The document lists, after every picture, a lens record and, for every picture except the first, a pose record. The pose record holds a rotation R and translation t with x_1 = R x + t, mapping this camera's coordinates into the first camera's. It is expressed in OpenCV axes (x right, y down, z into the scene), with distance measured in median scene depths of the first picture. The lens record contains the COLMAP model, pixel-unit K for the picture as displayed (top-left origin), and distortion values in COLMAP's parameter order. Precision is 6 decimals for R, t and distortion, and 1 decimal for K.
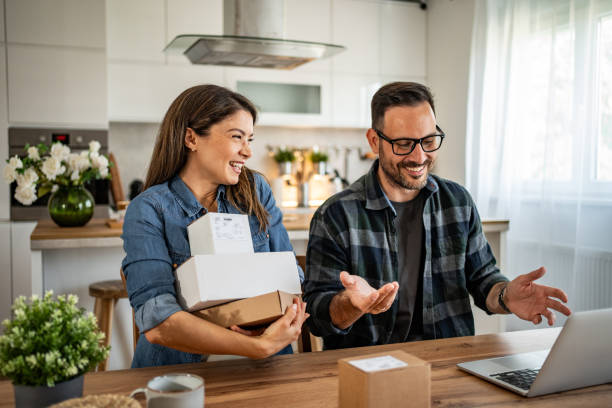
lens RADIAL K [[659.3, 0, 293.0], [0, 659.3, 207.8], [0, 0, 1]] dist [-0.010106, 0.000000]
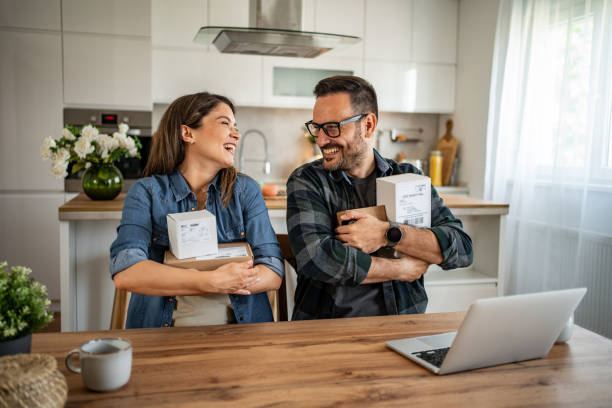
lens RADIAL K [[618.6, 0, 306.1], [0, 618.6, 203.1], [0, 0, 1]] dist [-0.009261, 0.000000]
pose [[0.996098, 0.026632, -0.084137, 0.097198], [-0.023702, 0.999084, 0.035638, -0.011726], [0.085009, -0.033505, 0.995817, -0.015365]]
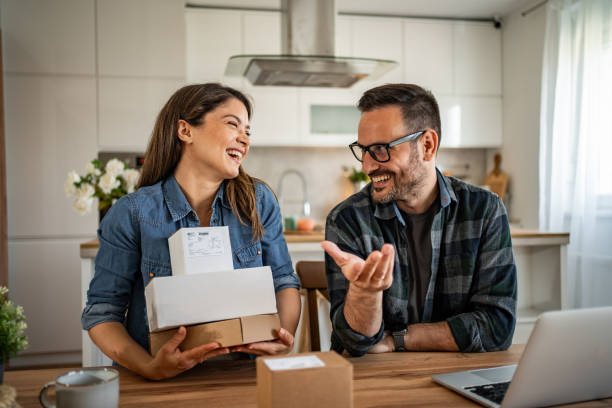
lens RADIAL K [[618.6, 0, 302.9], [0, 618.6, 210.8], [0, 0, 1]] dist [-0.009261, 0.000000]
pose [[0.986219, -0.006816, -0.165305, 0.106252], [0.000501, 0.999269, -0.038216, 0.022718], [0.165445, 0.037606, 0.985502, 0.060809]]
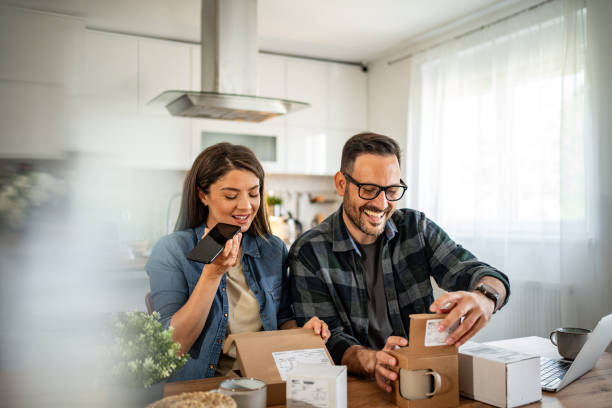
lens RADIAL K [[618.6, 0, 303.0], [0, 618.6, 205.4], [0, 0, 1]] dist [-0.009261, 0.000000]
pose [[0.991738, 0.001907, 0.128264, -0.081945], [0.007191, 0.997491, -0.070434, 0.008270], [-0.128076, 0.070775, 0.989236, -0.057267]]
